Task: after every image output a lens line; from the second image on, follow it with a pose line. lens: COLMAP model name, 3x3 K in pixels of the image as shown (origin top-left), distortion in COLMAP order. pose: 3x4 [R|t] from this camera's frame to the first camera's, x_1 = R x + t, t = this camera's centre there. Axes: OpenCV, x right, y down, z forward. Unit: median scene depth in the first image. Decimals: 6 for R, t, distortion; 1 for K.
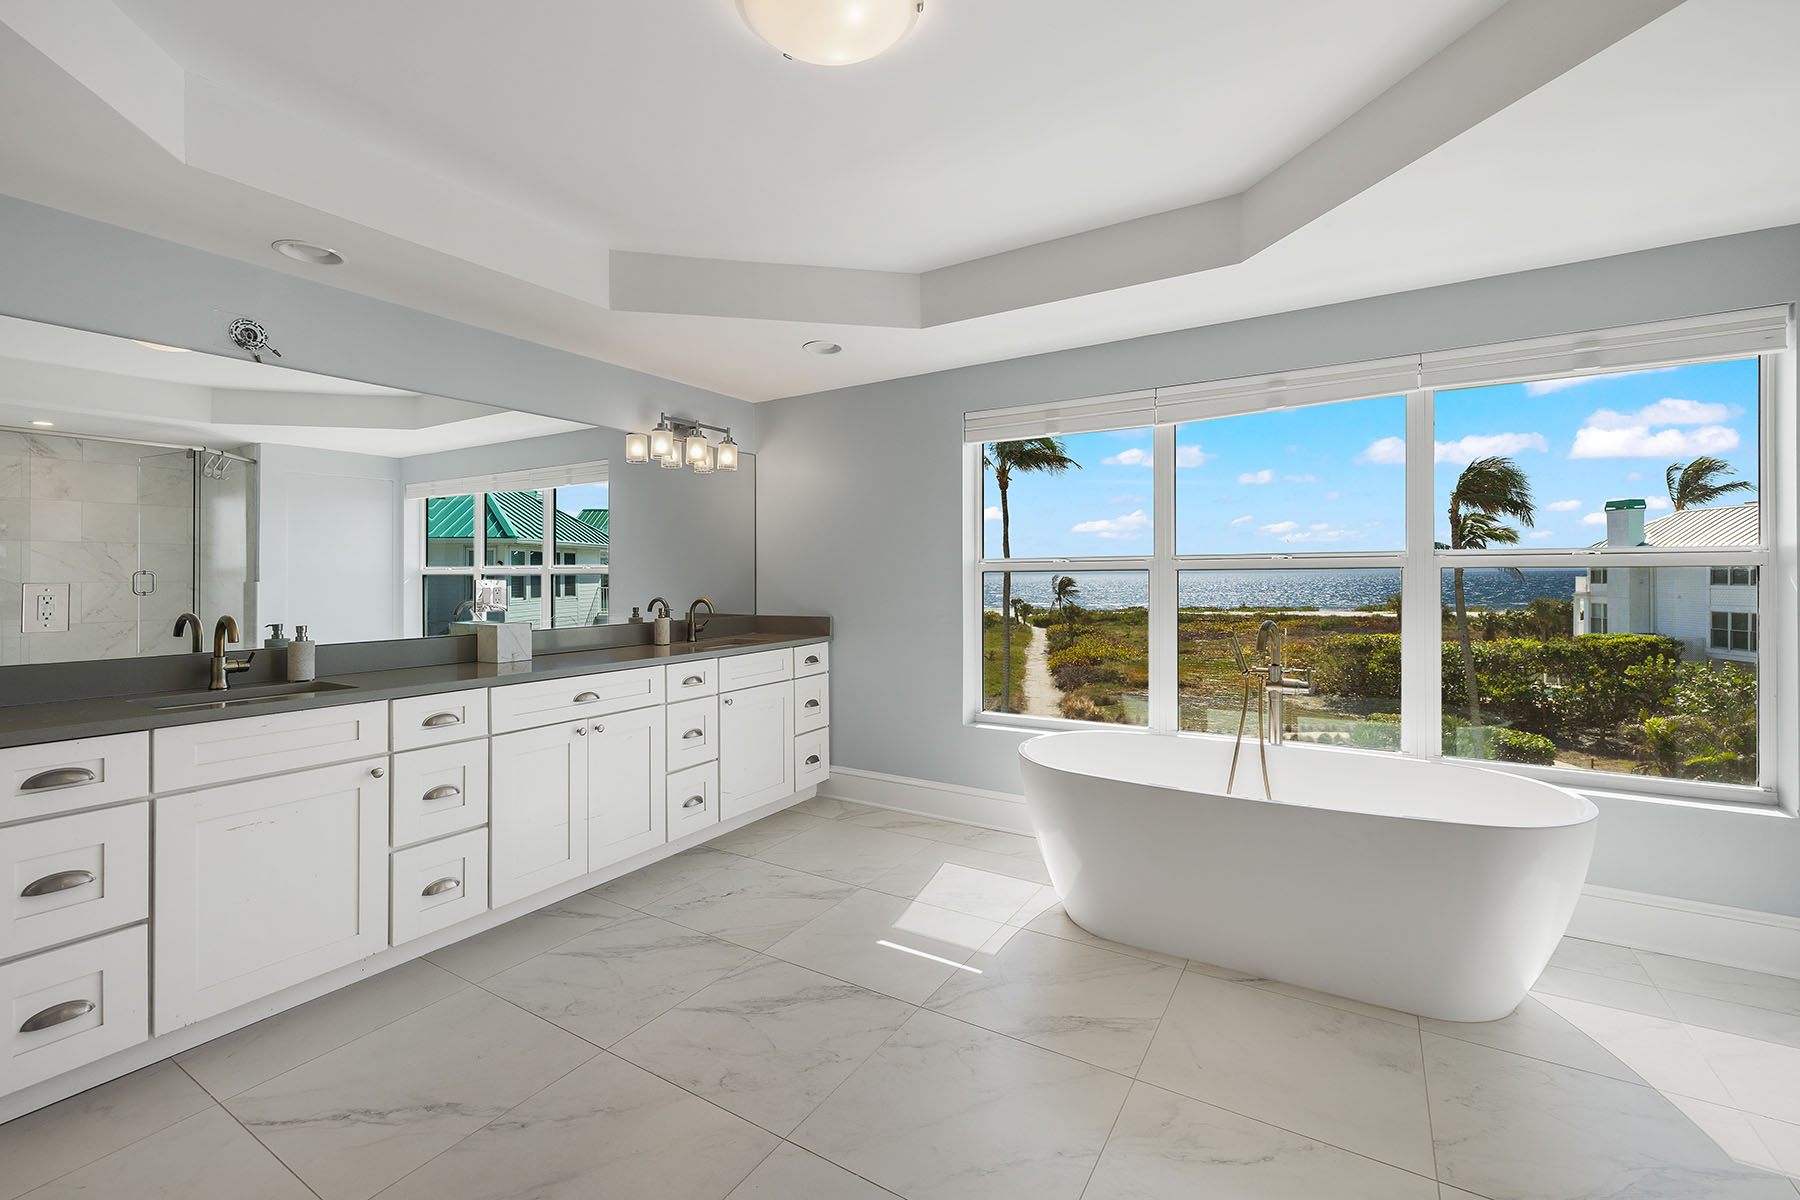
lens RADIAL K [[767.2, 0, 897.8], [0, 767.2, 571.6], [0, 0, 1]] dist [0.004032, 0.000337]
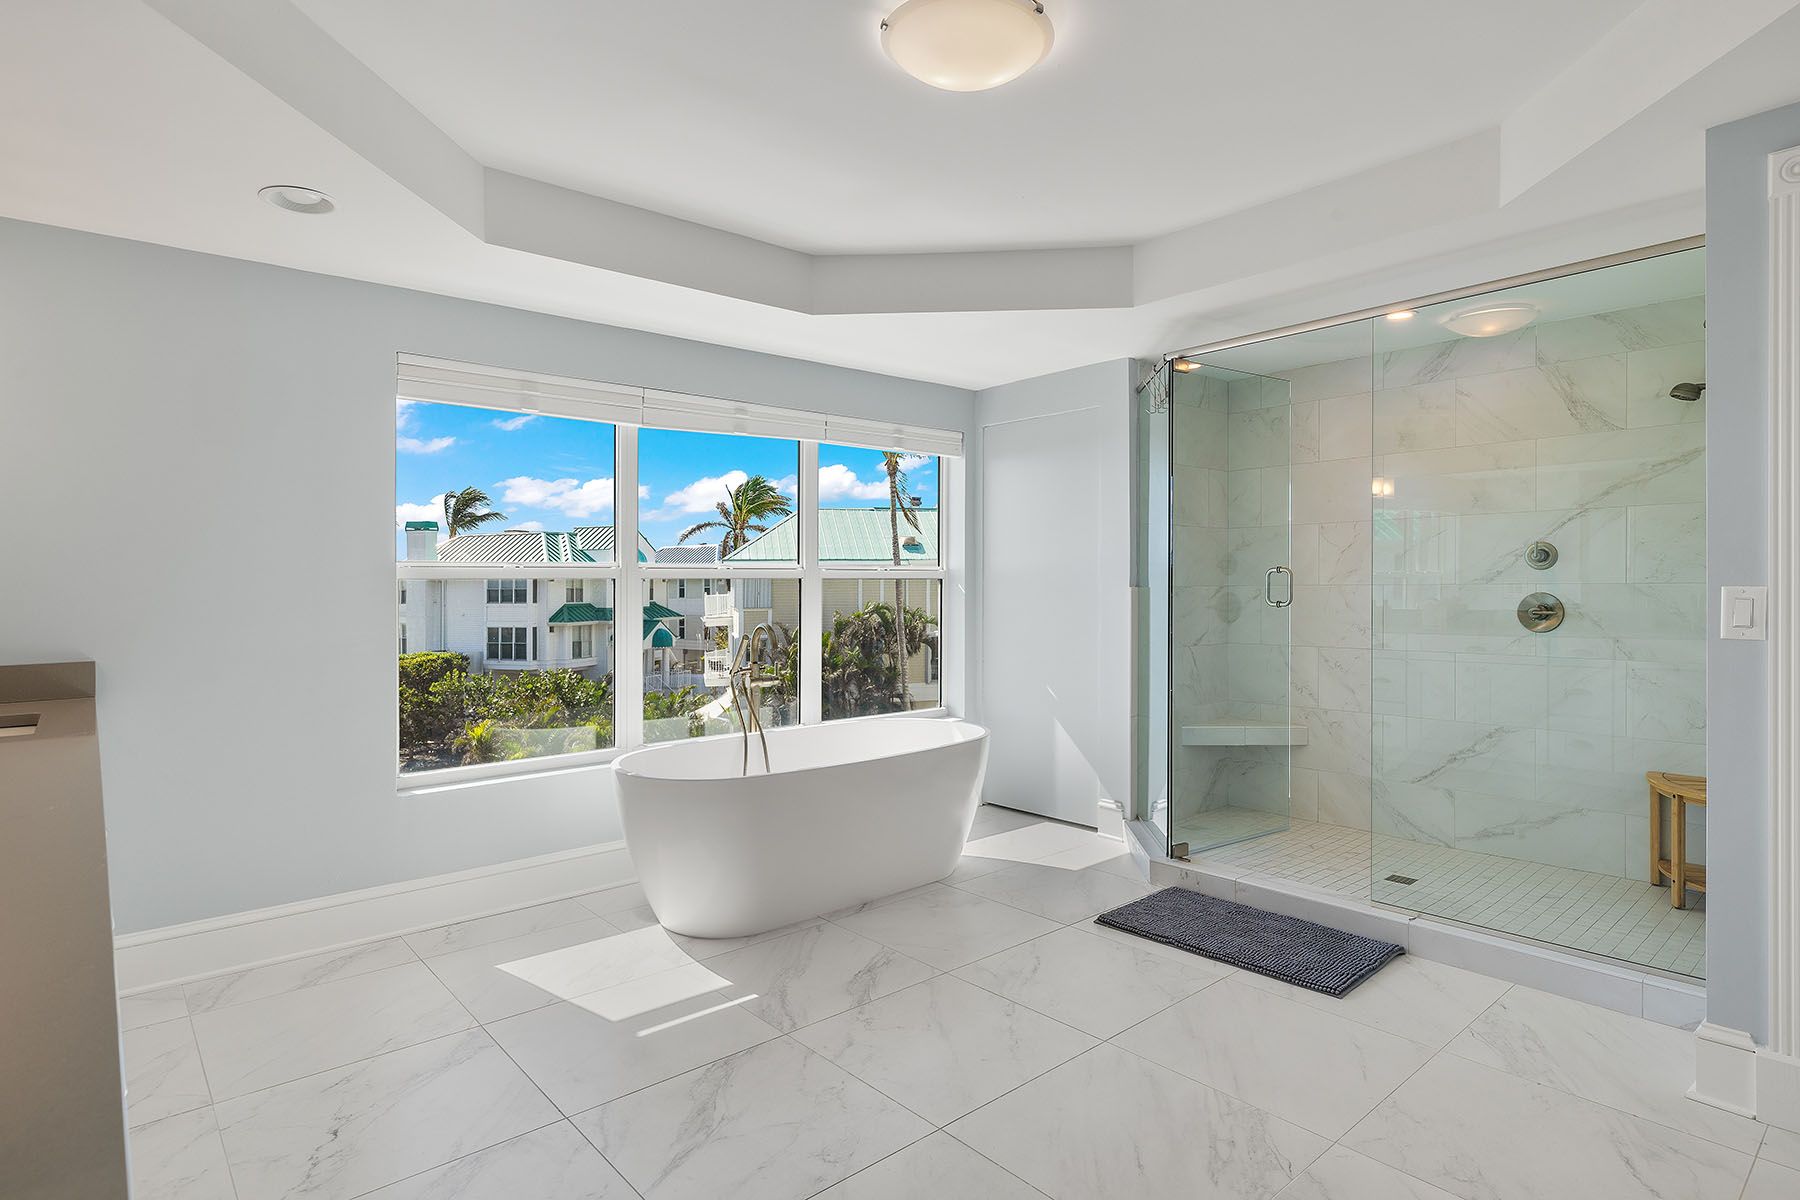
lens RADIAL K [[934.1, 0, 900.0], [0, 934.1, 600.0], [0, 0, 1]] dist [-0.000297, -0.000104]
pose [[0.296130, -0.009655, 0.955099, -0.060563], [0.002743, 0.999953, 0.009258, 0.001356], [-0.955144, -0.000122, 0.296142, 0.031225]]
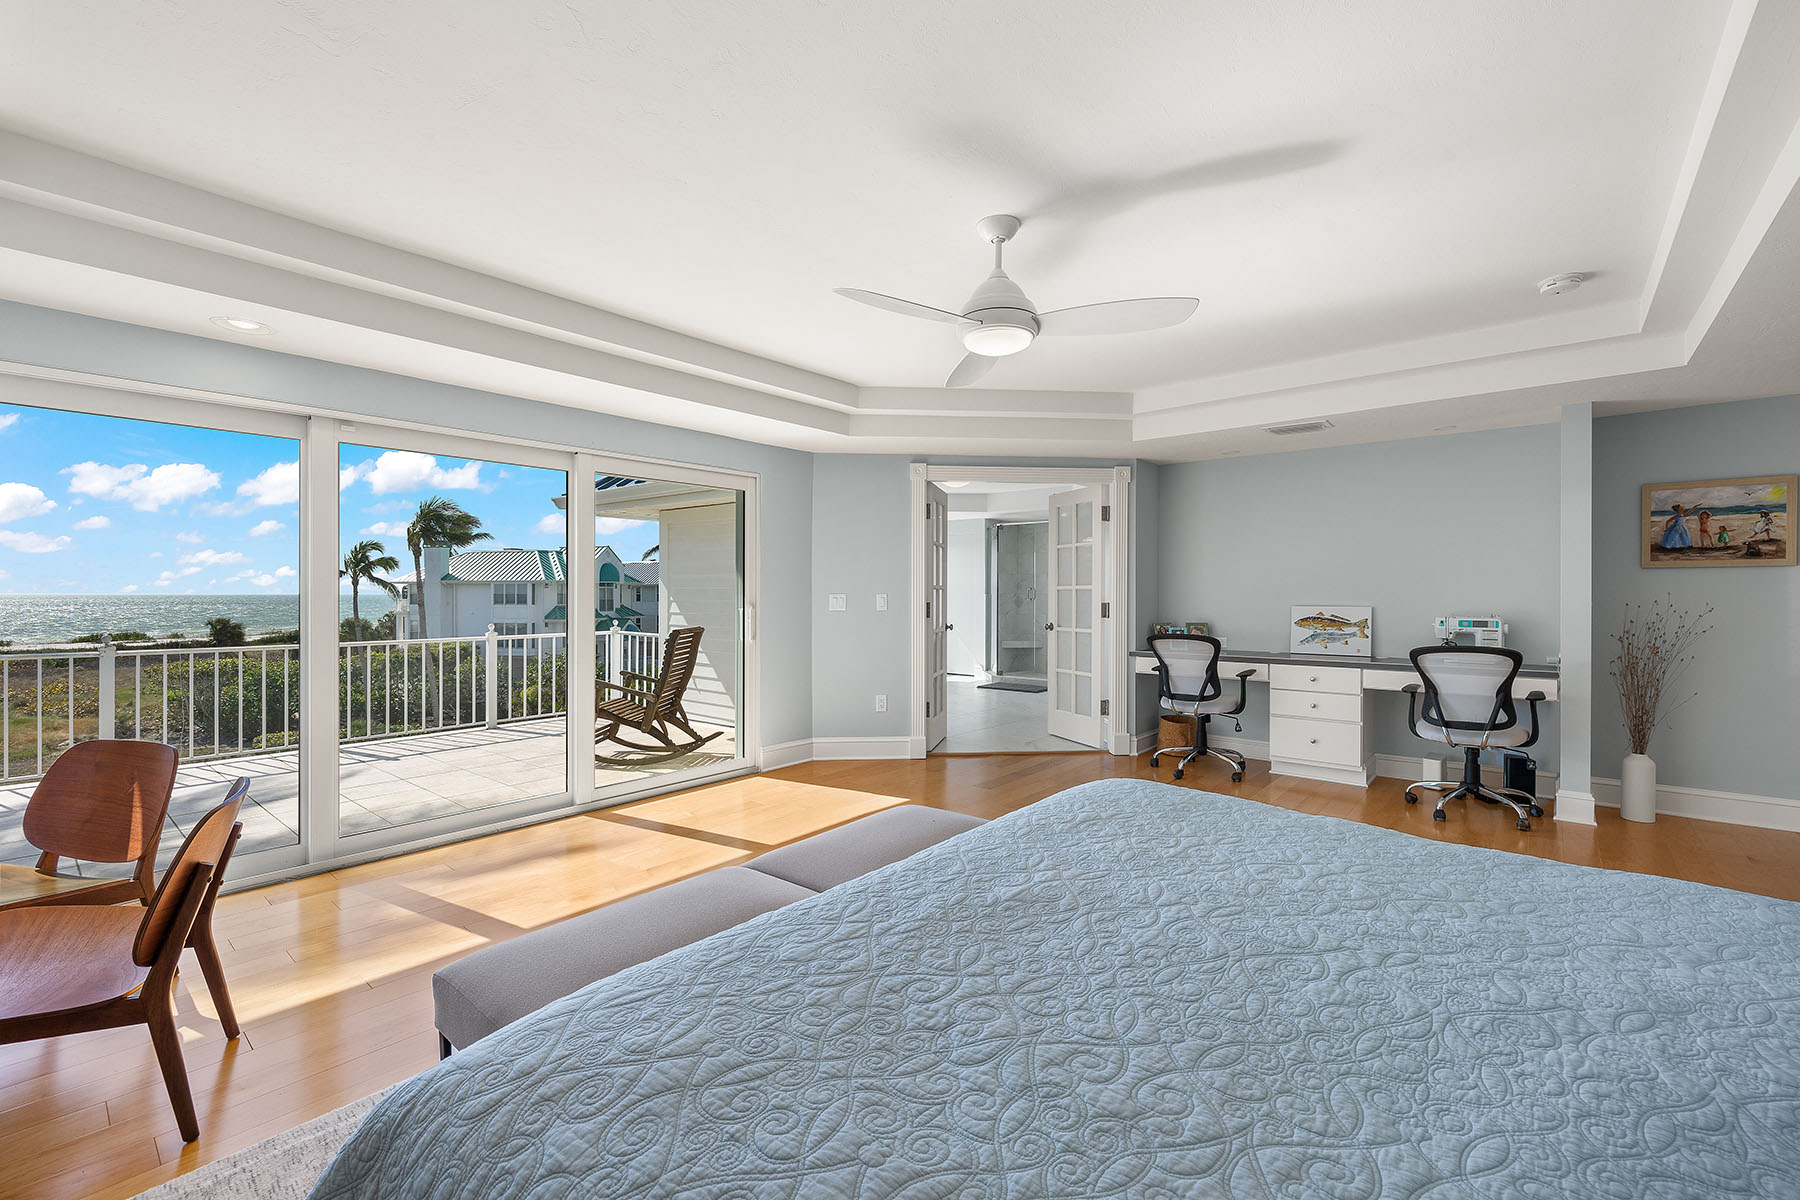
lens RADIAL K [[760.7, 0, 900.0], [0, 760.7, 600.0], [0, 0, 1]] dist [-0.000565, 0.000010]
pose [[0.155012, -0.001110, 0.987912, -0.249458], [-0.003743, 0.999992, 0.001711, 0.002946], [-0.987905, -0.003963, 0.155007, 0.025091]]
